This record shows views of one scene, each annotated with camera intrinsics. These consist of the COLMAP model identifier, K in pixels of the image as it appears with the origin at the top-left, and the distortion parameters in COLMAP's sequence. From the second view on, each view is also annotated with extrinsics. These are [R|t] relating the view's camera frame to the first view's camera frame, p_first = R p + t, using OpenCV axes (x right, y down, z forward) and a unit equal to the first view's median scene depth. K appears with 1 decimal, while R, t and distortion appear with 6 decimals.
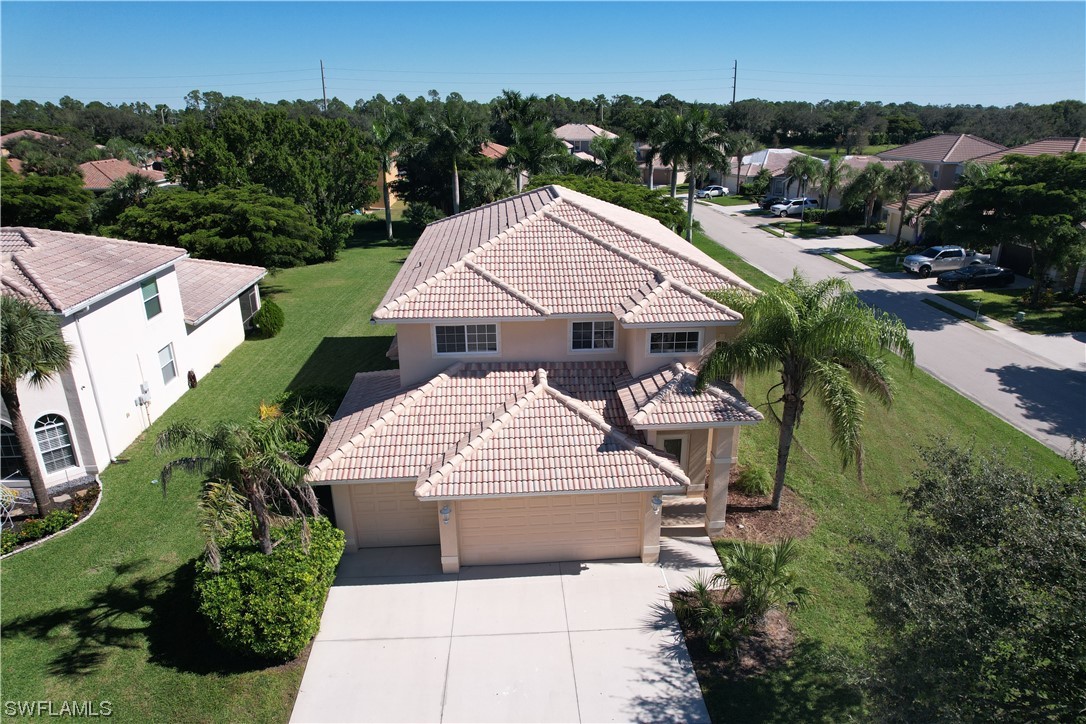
lens RADIAL K [[693.2, 0, 548.7], [0, 693.2, 360.7], [0, 0, 1]] dist [-0.045988, 0.024523]
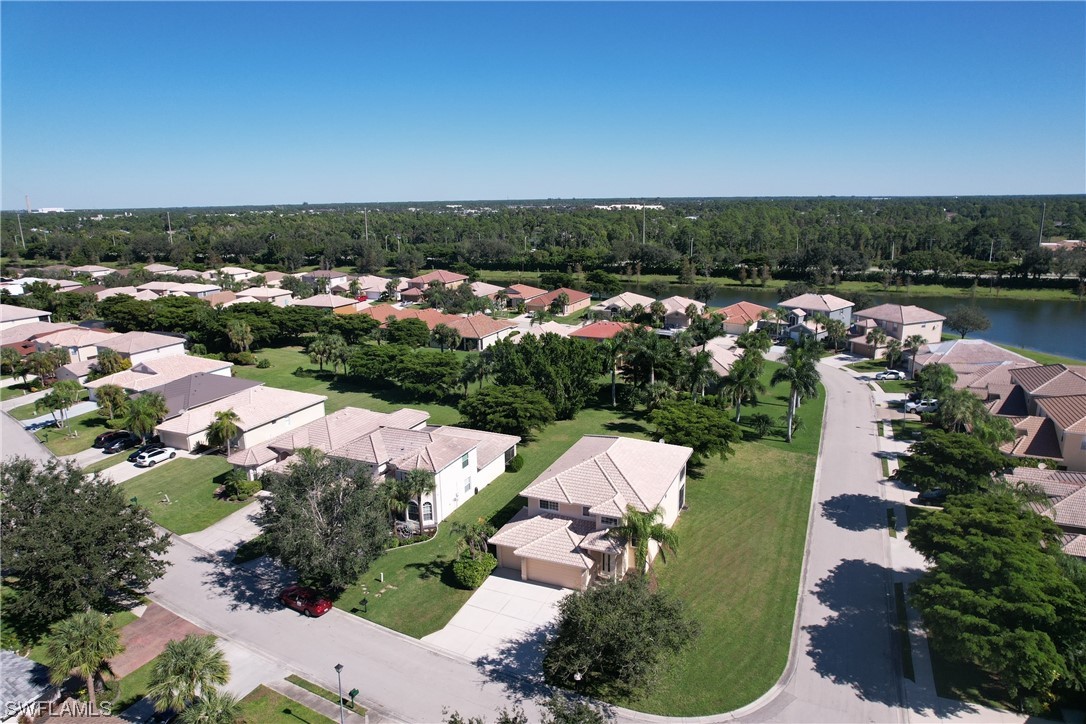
lens RADIAL K [[690.6, 0, 545.6], [0, 690.6, 359.4], [0, 0, 1]] dist [-0.047485, -0.000924]
pose [[0.886317, 0.096628, -0.452886, 1.278075], [-0.146743, 0.986191, -0.076767, -0.467545], [0.439215, 0.134498, 0.888257, -1.900650]]
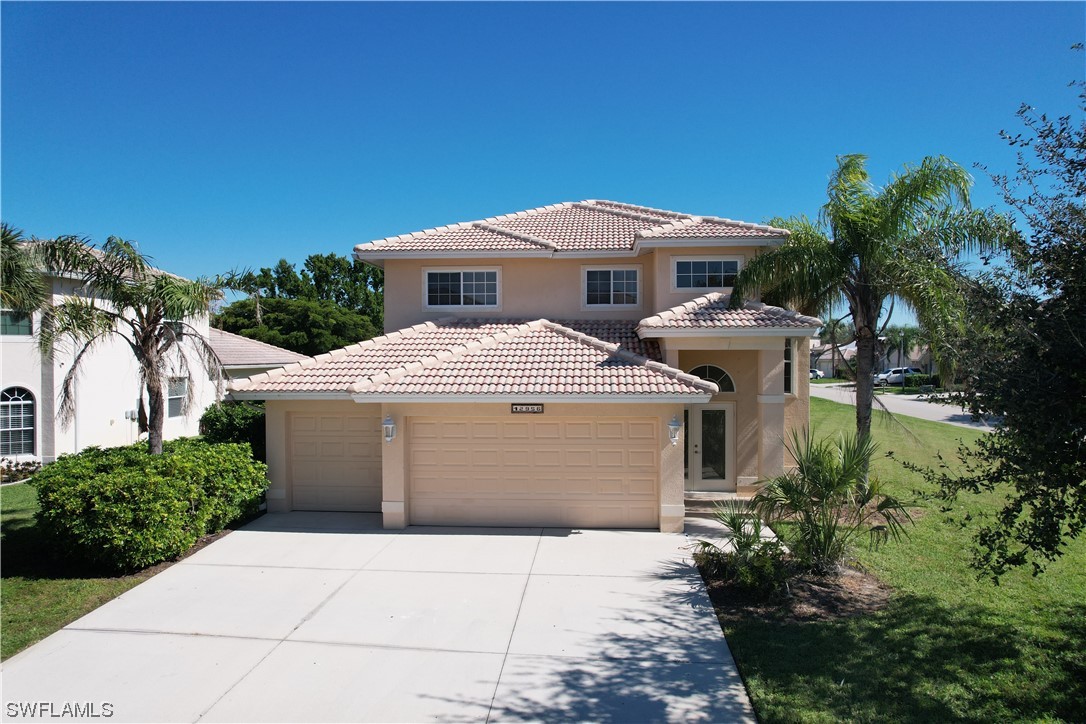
lens RADIAL K [[693.2, 0, 549.8], [0, 693.2, 355.1], [0, 0, 1]] dist [-0.045988, 0.024523]
pose [[0.989342, 0.007415, -0.145420, 0.127646], [-0.056281, 0.940556, -0.334942, 0.367662], [0.134292, 0.339556, 0.930950, 0.279418]]
